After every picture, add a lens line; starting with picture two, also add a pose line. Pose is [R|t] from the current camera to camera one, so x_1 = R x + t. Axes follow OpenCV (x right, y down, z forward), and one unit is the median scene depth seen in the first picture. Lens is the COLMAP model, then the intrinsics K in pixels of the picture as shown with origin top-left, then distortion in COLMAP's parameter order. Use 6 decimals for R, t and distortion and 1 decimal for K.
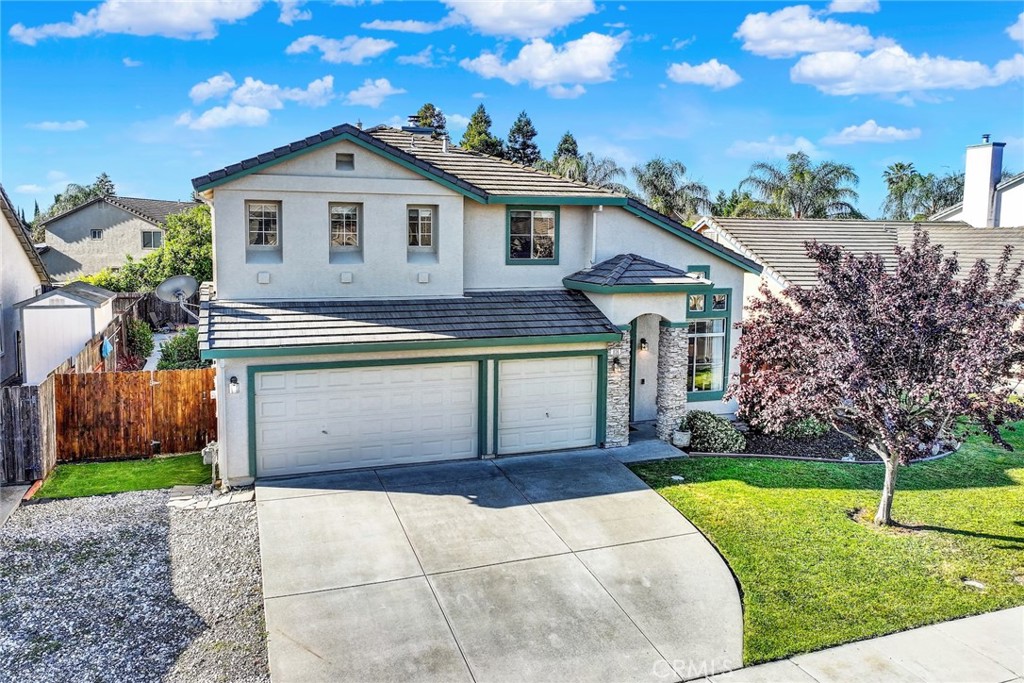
lens RADIAL K [[748.8, 0, 508.6], [0, 748.8, 312.3], [0, 0, 1]] dist [0.009340, 0.005427]
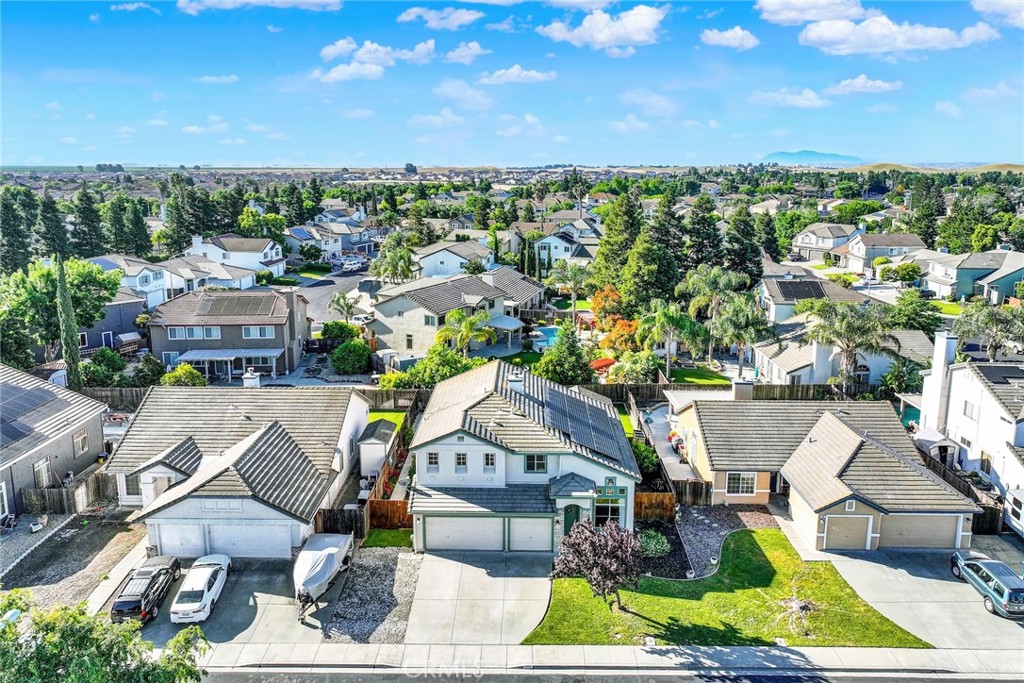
lens RADIAL K [[711.8, 0, 522.5], [0, 711.8, 302.0], [0, 0, 1]] dist [0.001422, 0.000752]
pose [[0.936864, 0.058449, -0.344776, 0.920649], [-0.033697, 0.996434, 0.077357, -0.966217], [0.348068, -0.060855, 0.935492, -1.423943]]
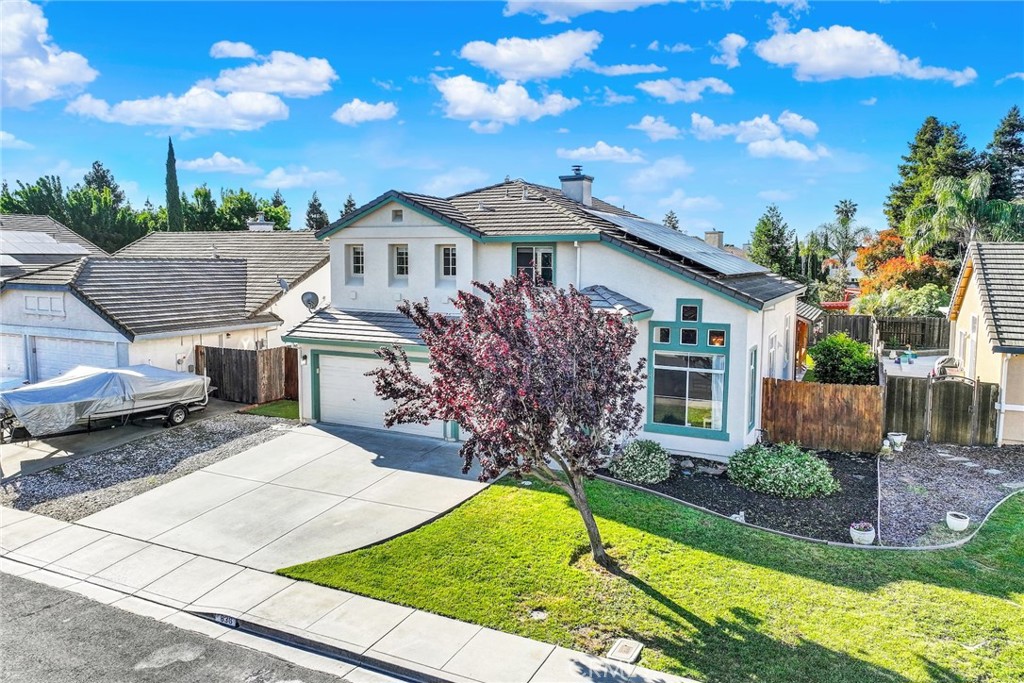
lens RADIAL K [[720.0, 0, 512.6], [0, 720.0, 327.9], [0, 0, 1]] dist [0.007663, 0.002469]
pose [[0.694967, 0.063774, -0.716208, 0.979994], [-0.074195, 0.997102, 0.016791, -0.029276], [0.715203, 0.041469, 0.697685, 0.219549]]
